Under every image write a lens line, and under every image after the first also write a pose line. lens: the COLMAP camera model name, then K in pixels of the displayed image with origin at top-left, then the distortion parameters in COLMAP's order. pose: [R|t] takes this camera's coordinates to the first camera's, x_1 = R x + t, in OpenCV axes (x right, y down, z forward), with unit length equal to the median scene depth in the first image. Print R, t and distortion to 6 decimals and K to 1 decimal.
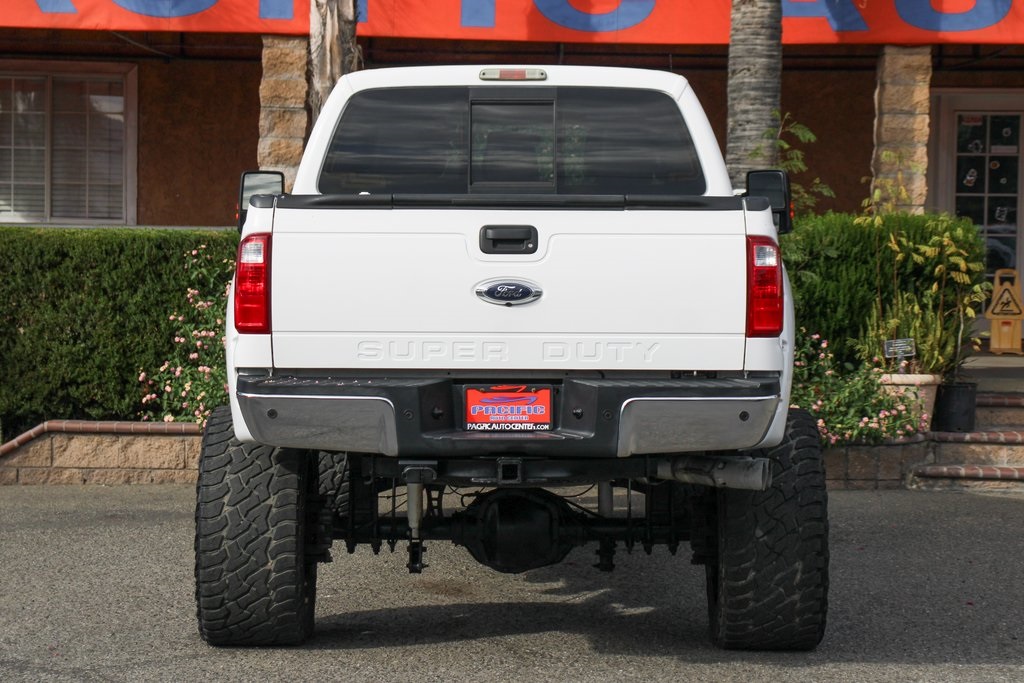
lens RADIAL K [[2574.1, 0, 511.8], [0, 2574.1, 340.8], [0, 0, 1]] dist [0.407721, 0.000000]
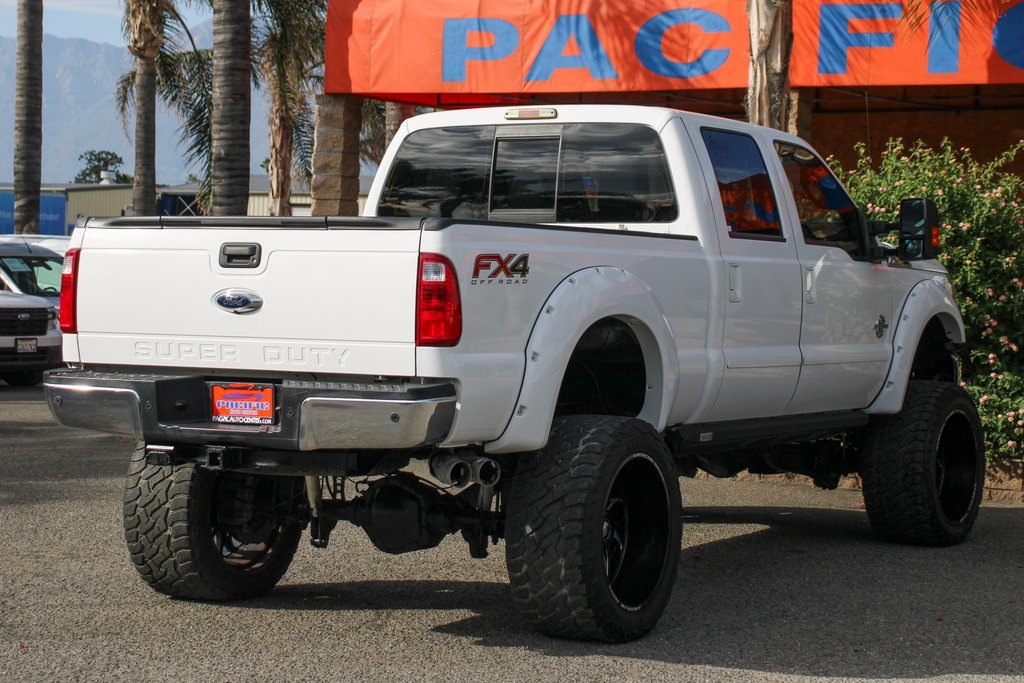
lens RADIAL K [[2186.0, 0, 512.3], [0, 2186.0, 341.6], [0, 0, 1]] dist [0.203361, 0.000000]
pose [[0.877534, 0.022929, -0.478966, 0.566203], [-0.027568, 0.999616, -0.002656, -0.001965], [0.478722, 0.015535, 0.877829, 0.205169]]
